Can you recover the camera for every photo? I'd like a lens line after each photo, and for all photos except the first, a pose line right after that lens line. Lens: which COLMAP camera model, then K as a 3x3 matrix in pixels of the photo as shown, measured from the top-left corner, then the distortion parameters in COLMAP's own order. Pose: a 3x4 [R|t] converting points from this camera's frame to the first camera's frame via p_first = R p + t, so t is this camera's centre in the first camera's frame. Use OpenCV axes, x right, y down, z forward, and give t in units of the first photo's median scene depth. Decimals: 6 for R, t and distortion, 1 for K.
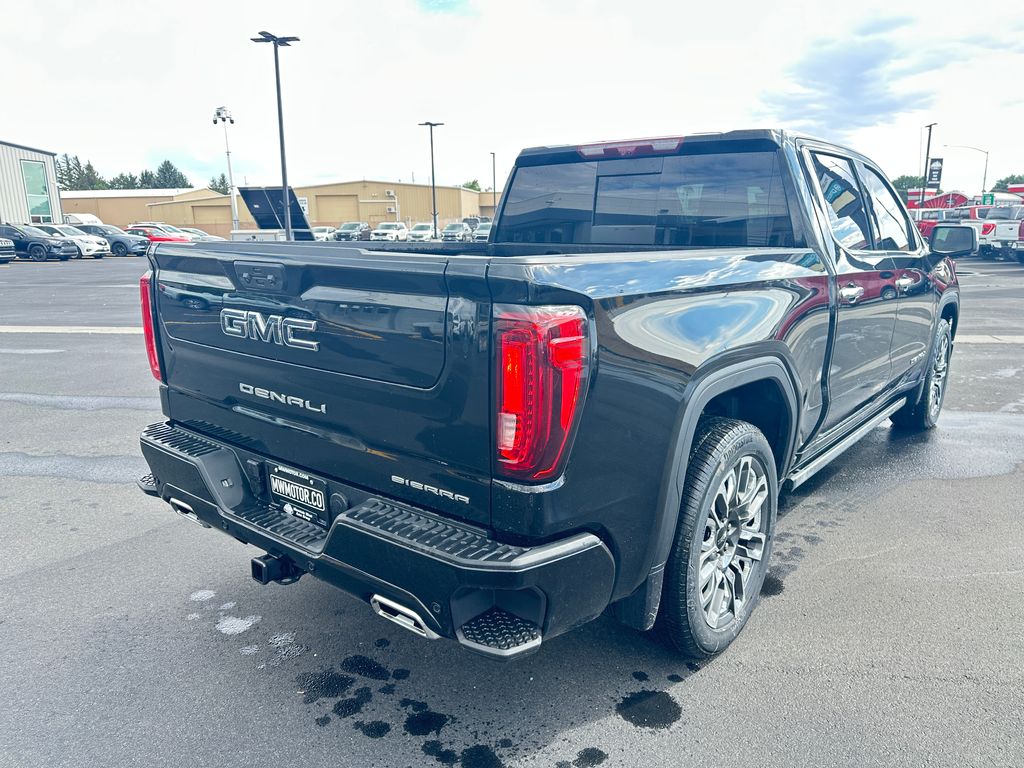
lens RADIAL K [[725.0, 0, 517.7], [0, 725.0, 387.6], [0, 0, 1]] dist [0.071823, -0.079790]
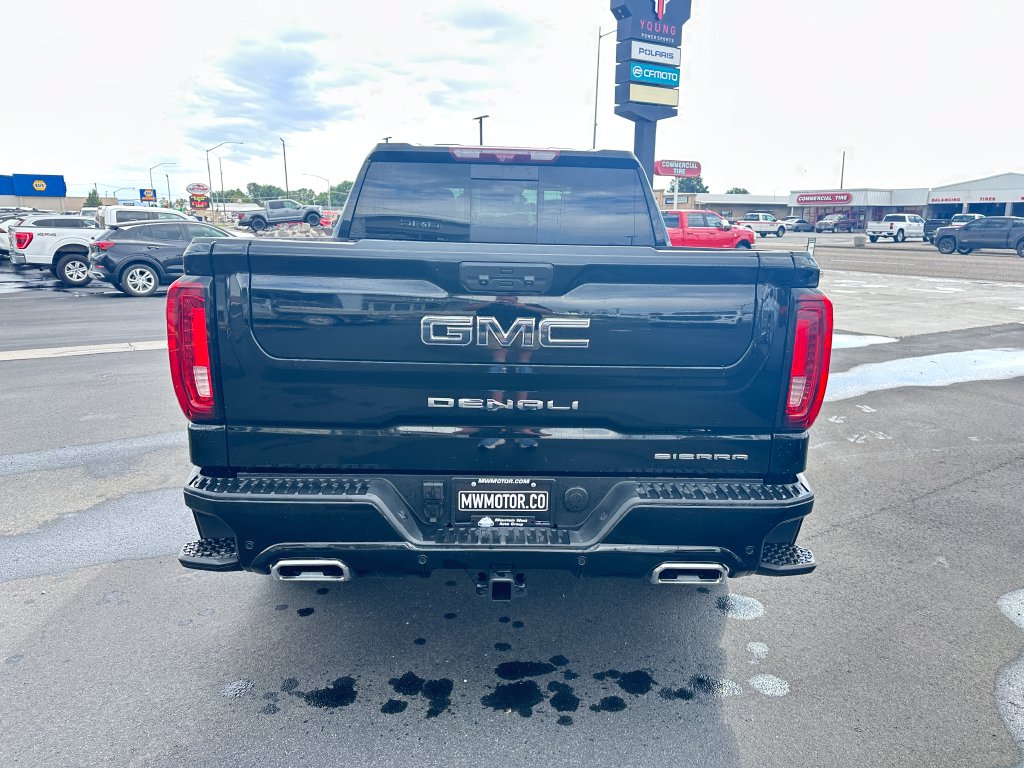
lens RADIAL K [[719.7, 0, 520.8], [0, 719.7, 381.7], [0, 0, 1]] dist [0.140341, -0.236522]
pose [[0.761382, -0.119912, 0.637117, -0.882871], [0.122147, 0.991678, 0.040674, -0.049493], [-0.636693, 0.046853, 0.769693, 0.247605]]
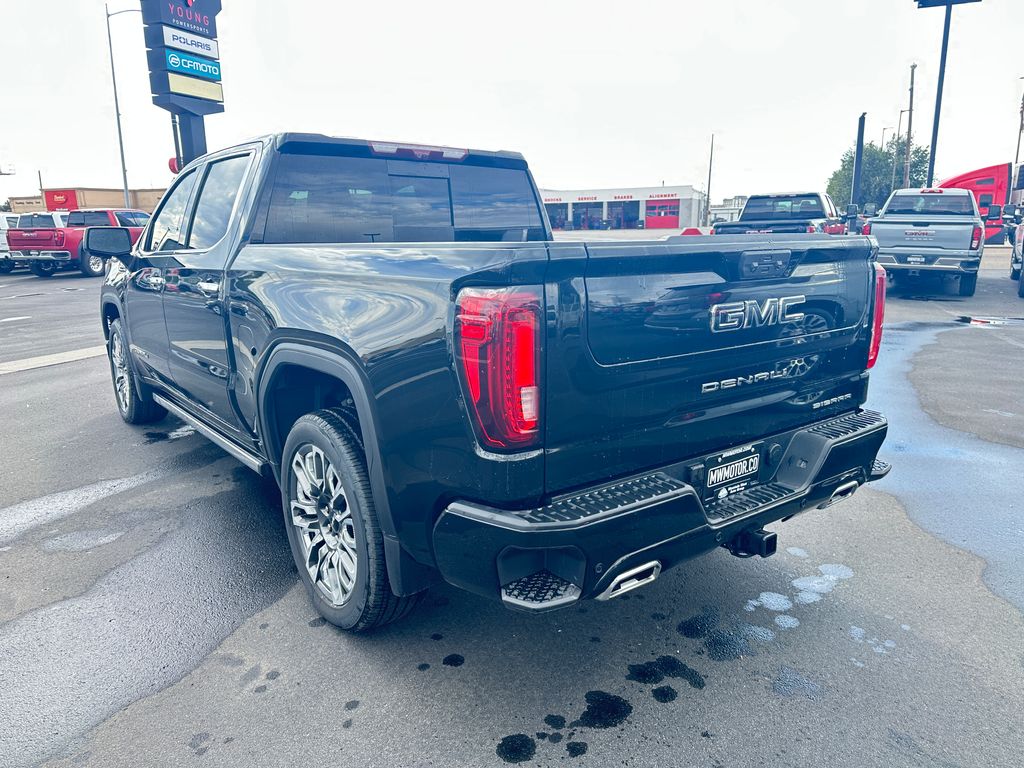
lens RADIAL K [[725.0, 0, 517.7], [0, 725.0, 387.6], [0, 0, 1]] dist [0.071823, -0.079790]
pose [[0.233311, -0.205162, 0.950513, -1.366089], [0.221236, 0.963054, 0.153565, -0.204411], [-0.946901, 0.174459, 0.270080, 1.001206]]
